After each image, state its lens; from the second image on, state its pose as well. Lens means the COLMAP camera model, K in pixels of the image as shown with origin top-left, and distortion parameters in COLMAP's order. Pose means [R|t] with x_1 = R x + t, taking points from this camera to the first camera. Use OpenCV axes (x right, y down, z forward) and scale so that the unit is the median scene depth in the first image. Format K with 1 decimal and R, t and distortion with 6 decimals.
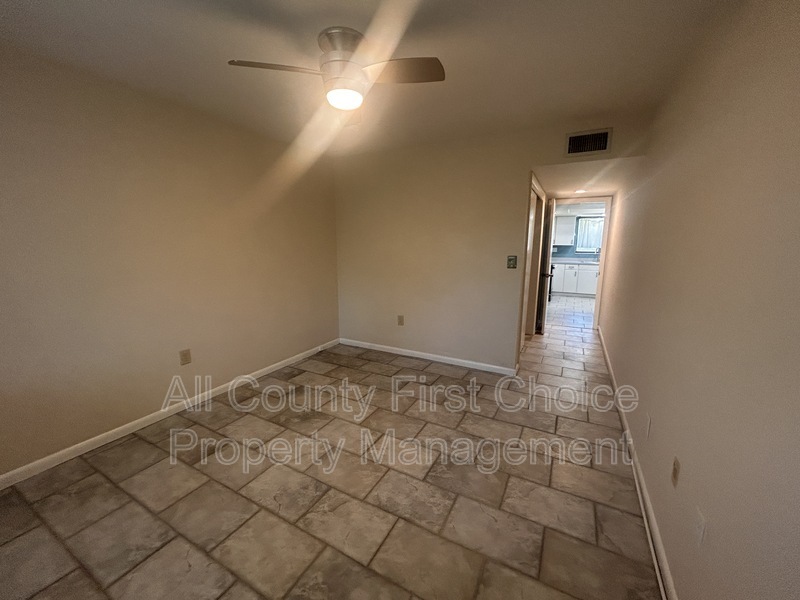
lens RADIAL K [[323.0, 0, 399.1], [0, 323.0, 297.7], [0, 0, 1]] dist [0.008259, -0.001411]
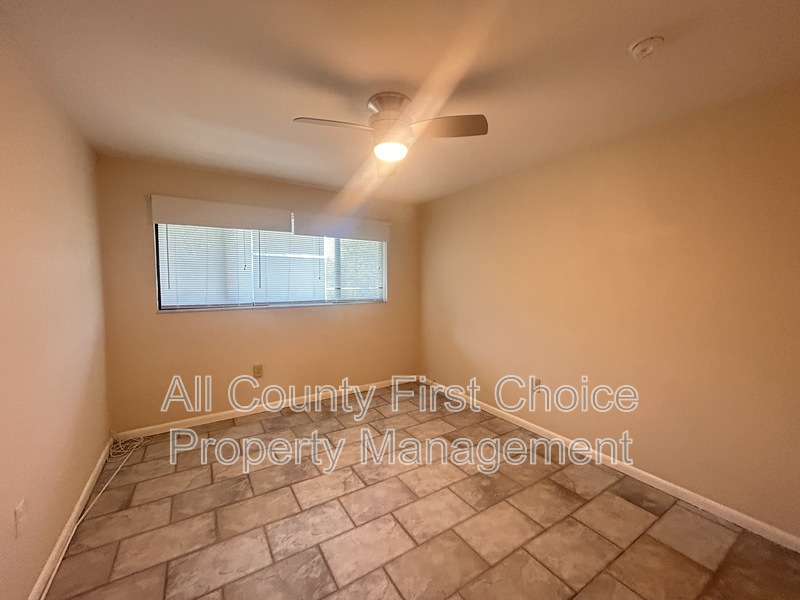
lens RADIAL K [[323.0, 0, 399.8], [0, 323.0, 297.3], [0, 0, 1]] dist [0.008259, -0.001411]
pose [[-0.482946, 0.045395, -0.874472, 0.778601], [-0.154236, 0.978632, 0.135983, -0.285691], [0.861959, 0.200547, -0.465625, 1.601092]]
